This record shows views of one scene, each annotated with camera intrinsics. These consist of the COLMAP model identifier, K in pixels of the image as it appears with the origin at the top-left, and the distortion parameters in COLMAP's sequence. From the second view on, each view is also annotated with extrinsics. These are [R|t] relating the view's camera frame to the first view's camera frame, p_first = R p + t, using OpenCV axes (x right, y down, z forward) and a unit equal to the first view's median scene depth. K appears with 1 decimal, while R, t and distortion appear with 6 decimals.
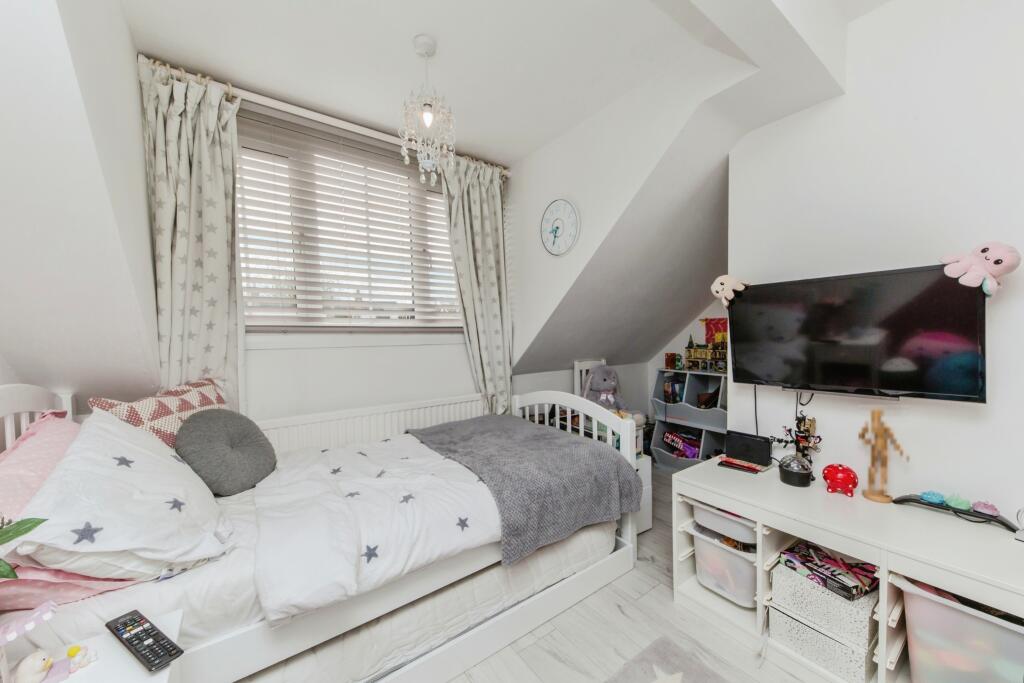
lens RADIAL K [[366.0, 0, 537.6], [0, 366.0, 332.2], [0, 0, 1]] dist [-0.000646, -0.000097]
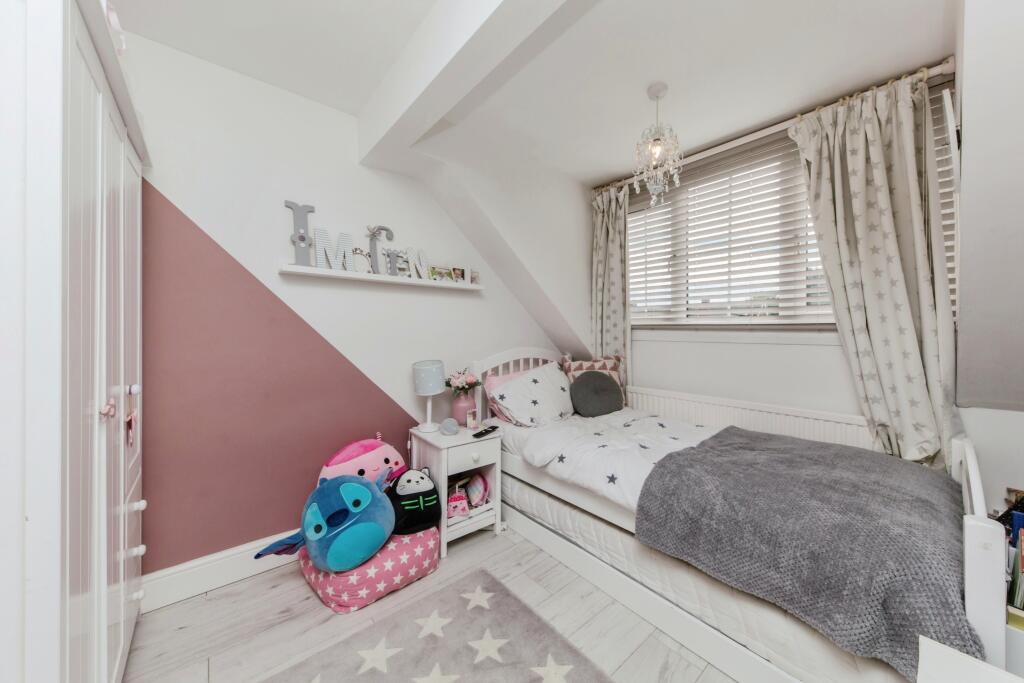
lens RADIAL K [[366.0, 0, 537.6], [0, 366.0, 332.2], [0, 0, 1]] dist [-0.000646, -0.000097]
pose [[0.090378, 0.009896, -0.995858, 0.642404], [-0.005575, 0.999940, 0.009430, 0.000643], [0.995892, 0.004700, 0.090428, 0.390169]]
